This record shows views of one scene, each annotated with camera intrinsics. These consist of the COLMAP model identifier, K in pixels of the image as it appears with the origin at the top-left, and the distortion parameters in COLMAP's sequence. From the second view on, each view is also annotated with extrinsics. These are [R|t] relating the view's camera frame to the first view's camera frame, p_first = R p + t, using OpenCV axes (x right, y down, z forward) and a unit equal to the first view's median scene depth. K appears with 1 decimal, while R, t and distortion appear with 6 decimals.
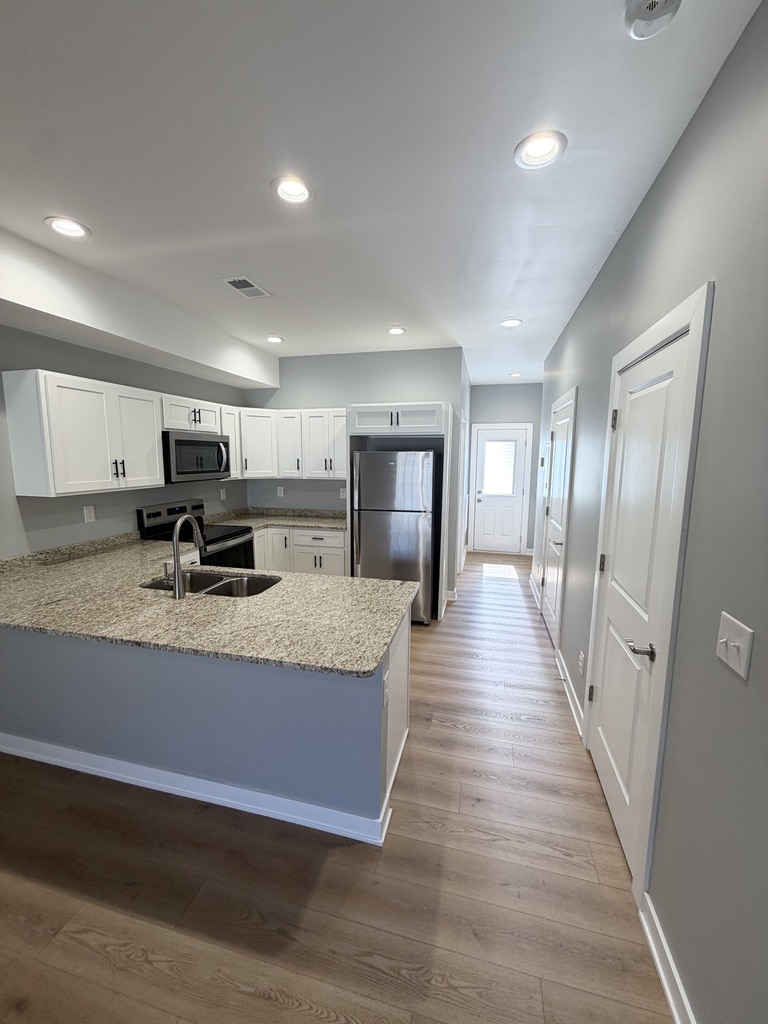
lens RADIAL K [[407.6, 0, 383.3], [0, 407.6, 509.9], [0, 0, 1]] dist [-0.000855, -0.000305]
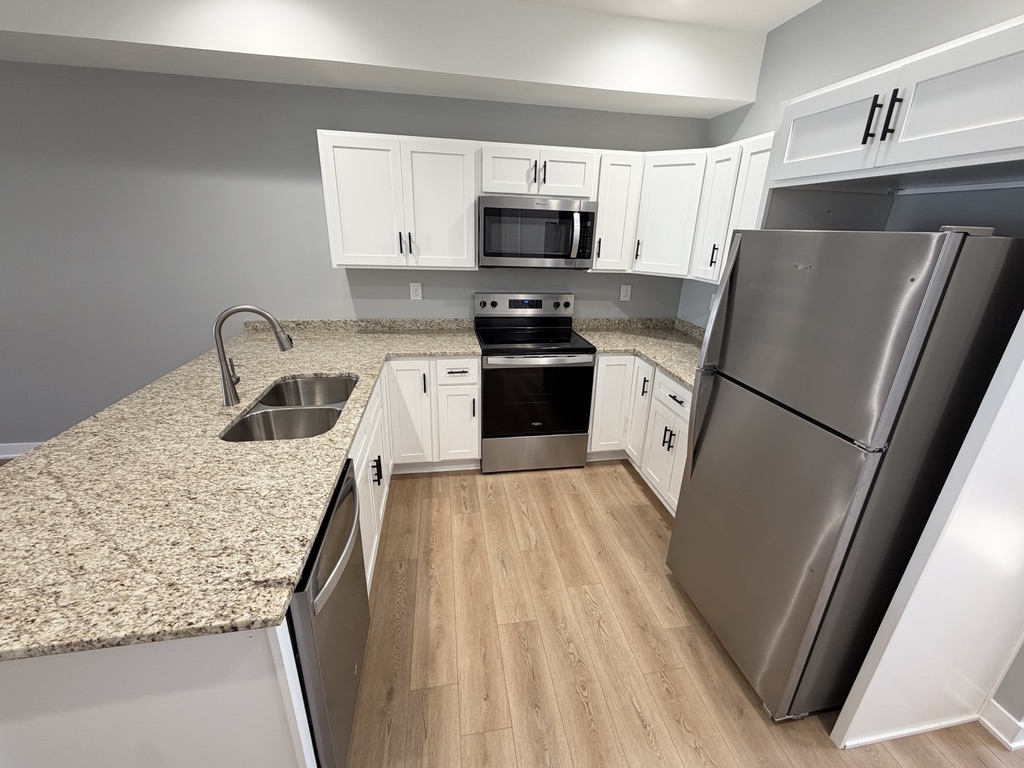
lens RADIAL K [[427.9, 0, 522.8], [0, 427.9, 384.5], [0, 0, 1]] dist [0.000453, -0.000043]
pose [[0.412013, 0.321305, -0.852648, 0.257963], [-0.152773, 0.946877, 0.282991, -0.086318], [0.898279, 0.013666, 0.439213, 0.633311]]
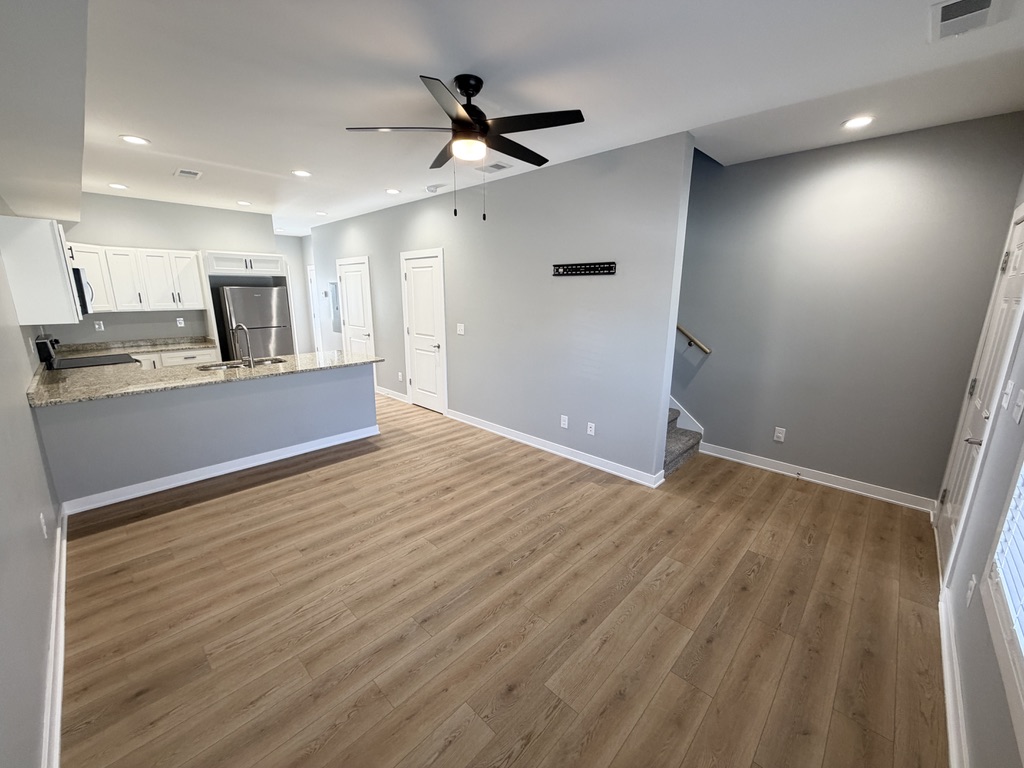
lens RADIAL K [[407.6, 0, 507.4], [0, 407.6, 384.7], [0, 0, 1]] dist [-0.000855, -0.000305]
pose [[0.501724, -0.197085, 0.842277, -0.827201], [0.112693, 0.980293, 0.162251, 0.064873], [-0.857656, 0.013514, 0.514047, -0.530129]]
